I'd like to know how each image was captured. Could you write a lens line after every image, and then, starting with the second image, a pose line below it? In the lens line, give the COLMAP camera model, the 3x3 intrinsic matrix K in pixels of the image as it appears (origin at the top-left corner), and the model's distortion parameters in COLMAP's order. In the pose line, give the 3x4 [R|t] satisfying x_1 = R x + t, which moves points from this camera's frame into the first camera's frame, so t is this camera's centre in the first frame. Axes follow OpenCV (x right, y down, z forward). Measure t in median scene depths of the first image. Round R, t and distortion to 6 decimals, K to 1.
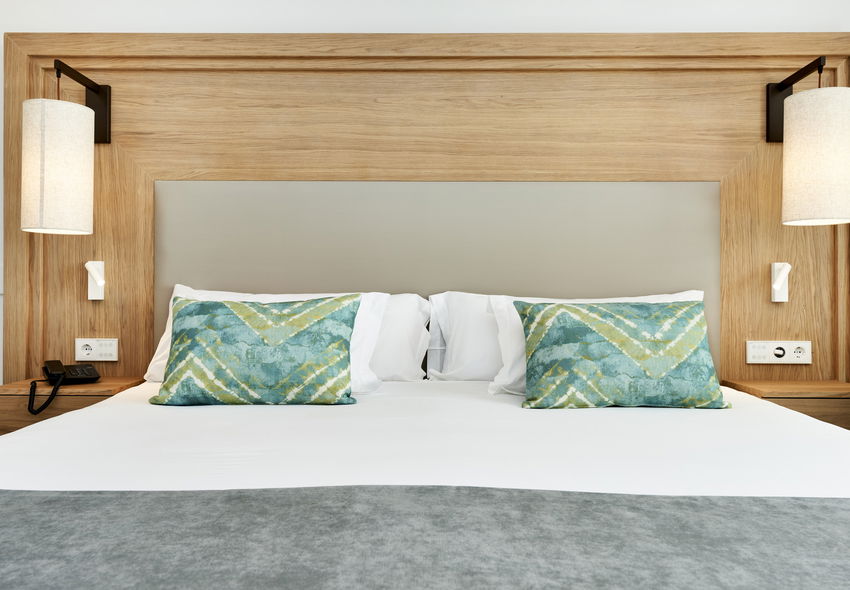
lens RADIAL K [[640.1, 0, 416.5], [0, 640.1, 295.1], [0, 0, 1]] dist [0.000384, -0.004342]
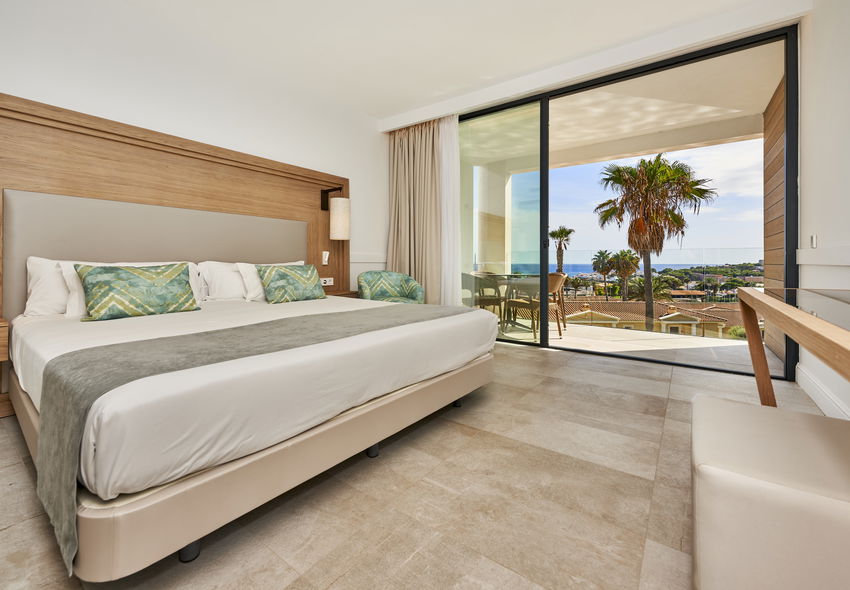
lens RADIAL K [[367.7, 0, 409.5], [0, 367.7, 266.1], [0, 0, 1]] dist [0.000382, 0.000223]
pose [[0.599826, -0.010059, 0.800067, -0.697897], [0.001848, 0.999936, 0.011186, -0.001822], [-0.800129, -0.005231, 0.599806, -0.404927]]
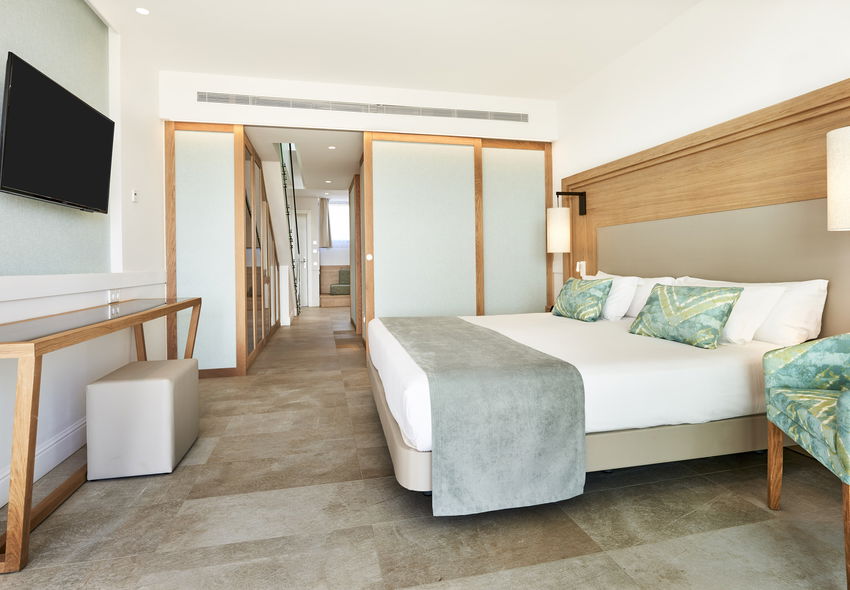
lens RADIAL K [[459.7, 0, 426.4], [0, 459.7, 261.3], [0, 0, 1]] dist [-0.001996, -0.000151]
pose [[0.235024, -0.010399, -0.971934, 1.474474], [0.013412, 0.999882, -0.007455, -0.062684], [0.971897, -0.011284, 0.235136, -0.045400]]
